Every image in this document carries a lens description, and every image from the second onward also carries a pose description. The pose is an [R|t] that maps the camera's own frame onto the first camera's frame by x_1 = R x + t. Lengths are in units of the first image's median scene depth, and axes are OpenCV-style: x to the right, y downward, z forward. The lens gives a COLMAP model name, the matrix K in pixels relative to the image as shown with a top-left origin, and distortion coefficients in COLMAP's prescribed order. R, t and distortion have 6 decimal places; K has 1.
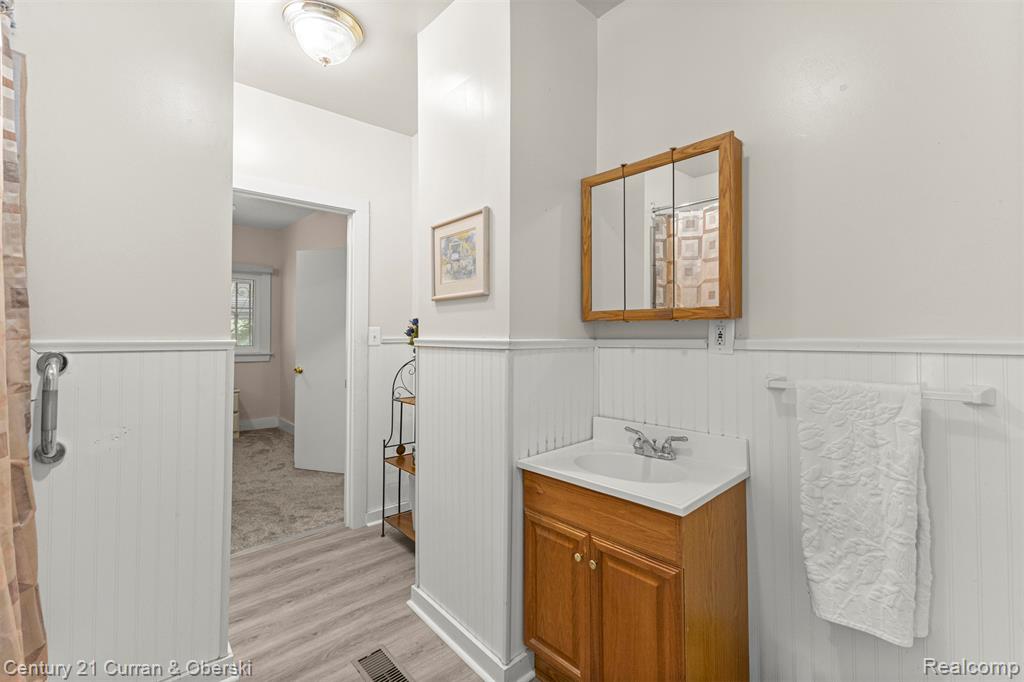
lens RADIAL K [[446.0, 0, 514.4], [0, 446.0, 337.8], [0, 0, 1]] dist [-0.000081, 0.000235]
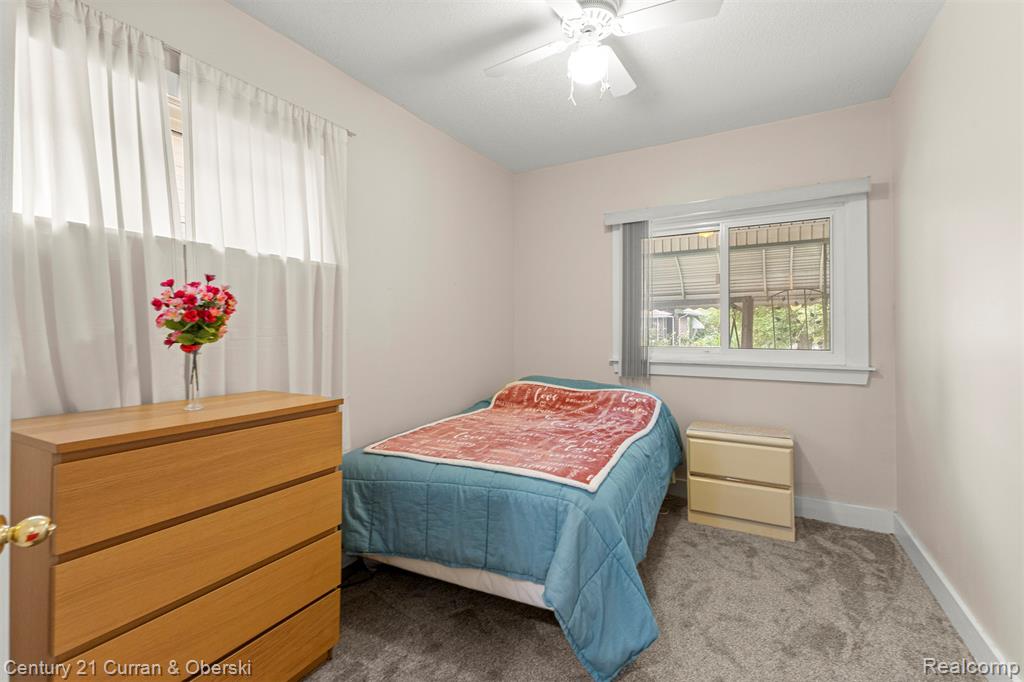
lens RADIAL K [[446.0, 0, 515.1], [0, 446.0, 335.8], [0, 0, 1]] dist [-0.000081, 0.000235]
pose [[0.333057, -0.018484, -0.942725, -0.236340], [0.014434, 0.999791, -0.014503, 0.002619], [0.942796, -0.008777, 0.333254, 0.504604]]
